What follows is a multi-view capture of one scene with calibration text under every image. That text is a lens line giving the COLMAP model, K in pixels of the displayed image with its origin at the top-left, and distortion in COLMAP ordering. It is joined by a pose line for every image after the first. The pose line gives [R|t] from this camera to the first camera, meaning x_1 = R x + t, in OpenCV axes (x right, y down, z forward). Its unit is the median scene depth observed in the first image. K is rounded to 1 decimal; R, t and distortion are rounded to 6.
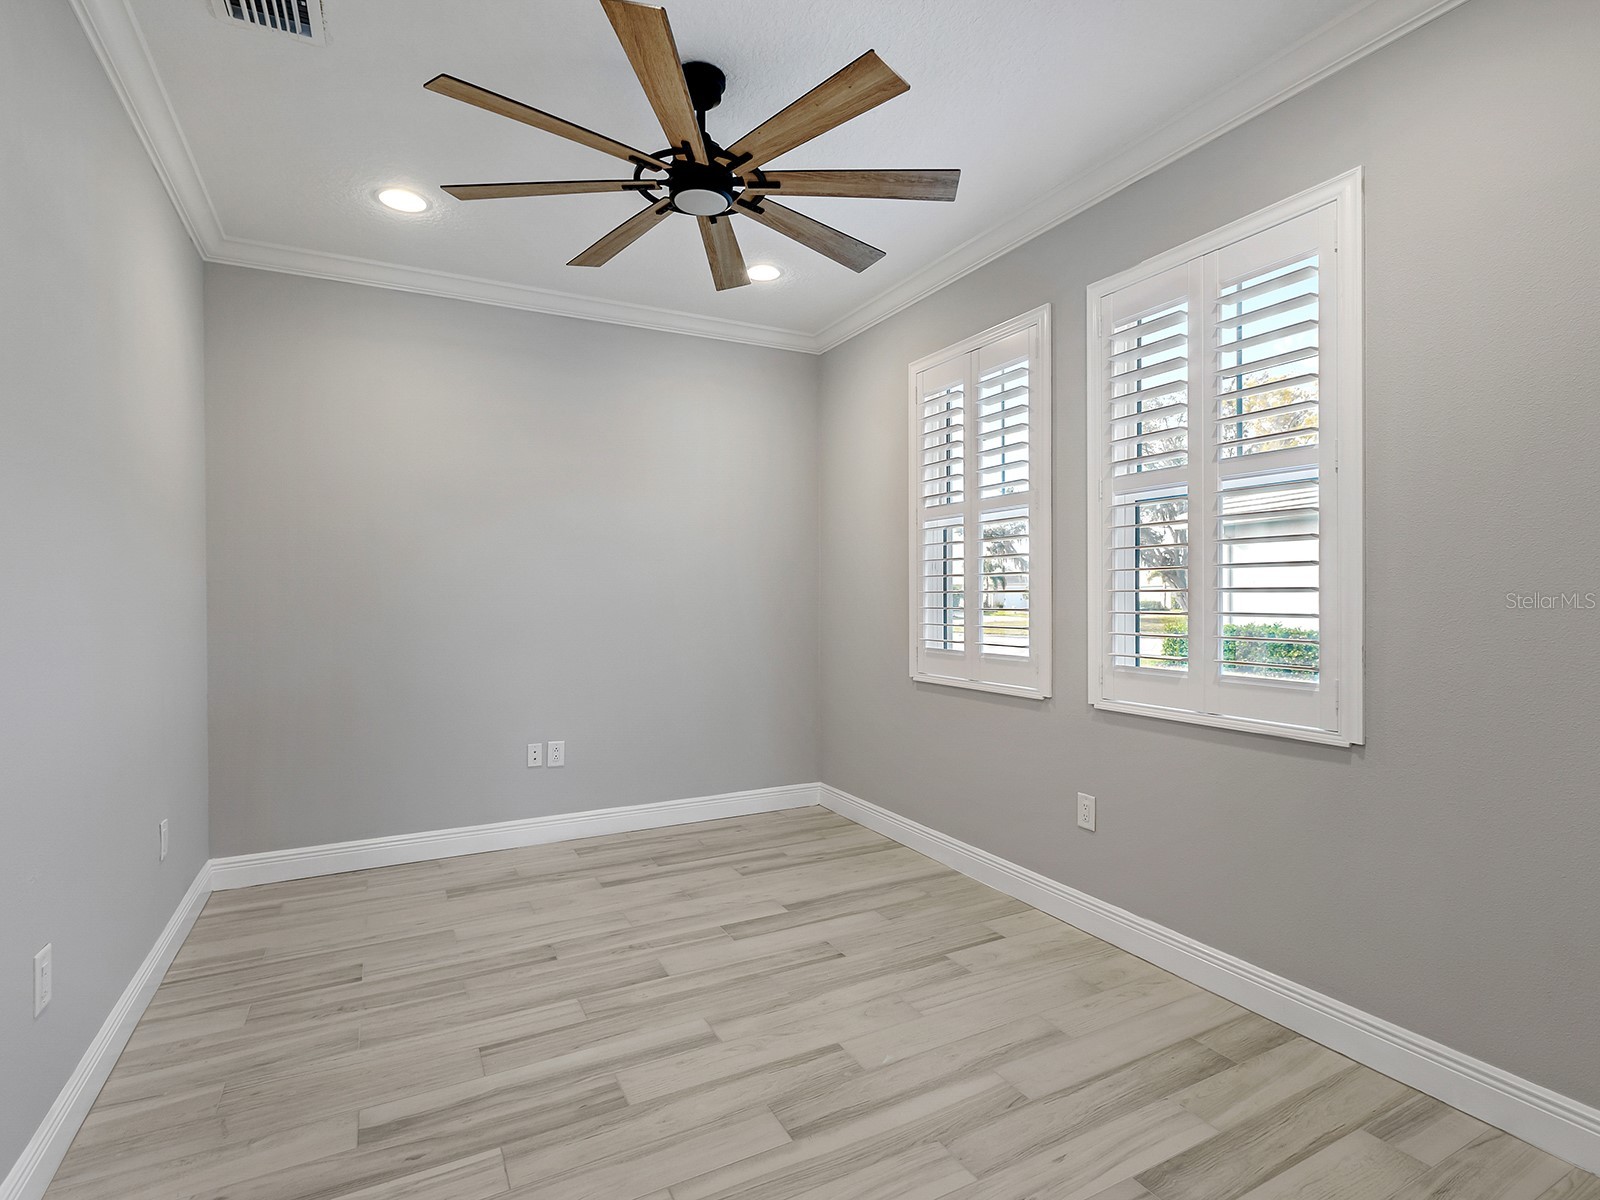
lens RADIAL K [[810.7, 0, 805.8], [0, 810.7, 593.7], [0, 0, 1]] dist [0.001985, -0.000951]
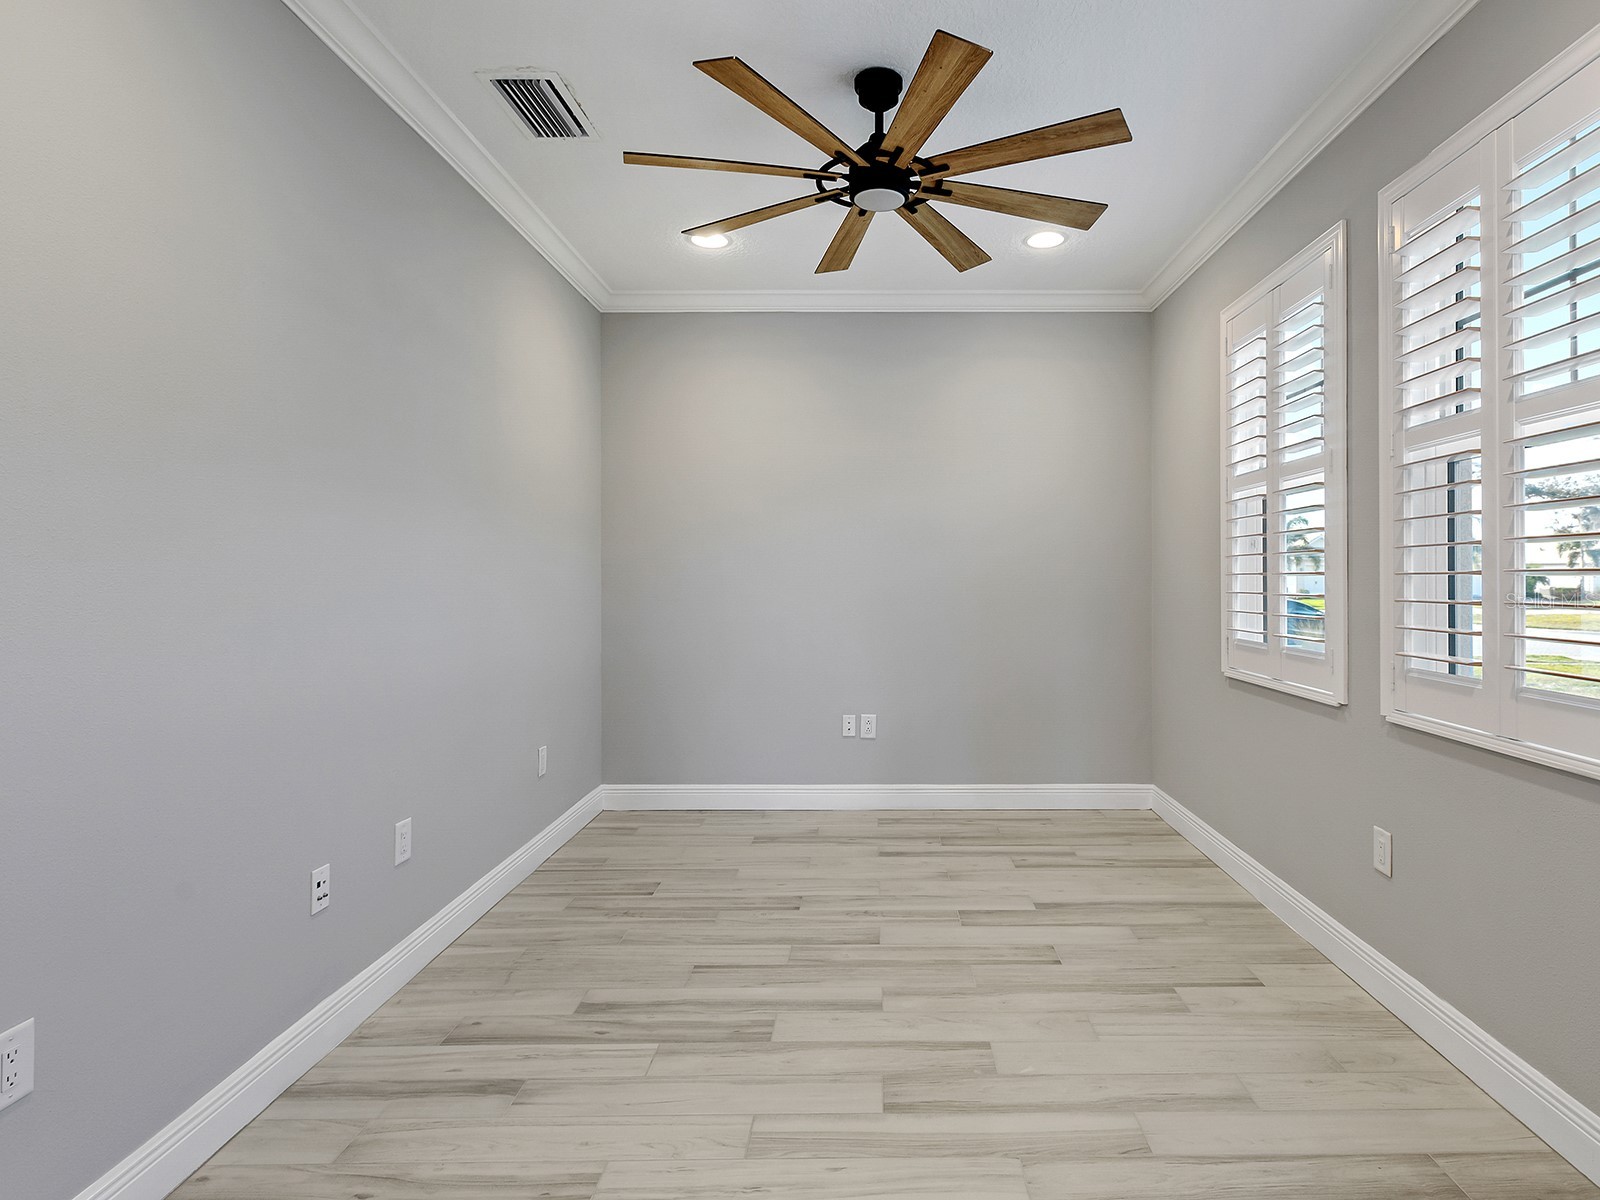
lens RADIAL K [[819.7, 0, 799.7], [0, 819.7, 568.1], [0, 0, 1]] dist [0.002732, -0.000817]
pose [[0.883841, -0.001896, -0.467784, 0.233603], [-0.001940, 0.999968, -0.007718, -0.001247], [0.467784, 0.007728, 0.883809, 0.021384]]
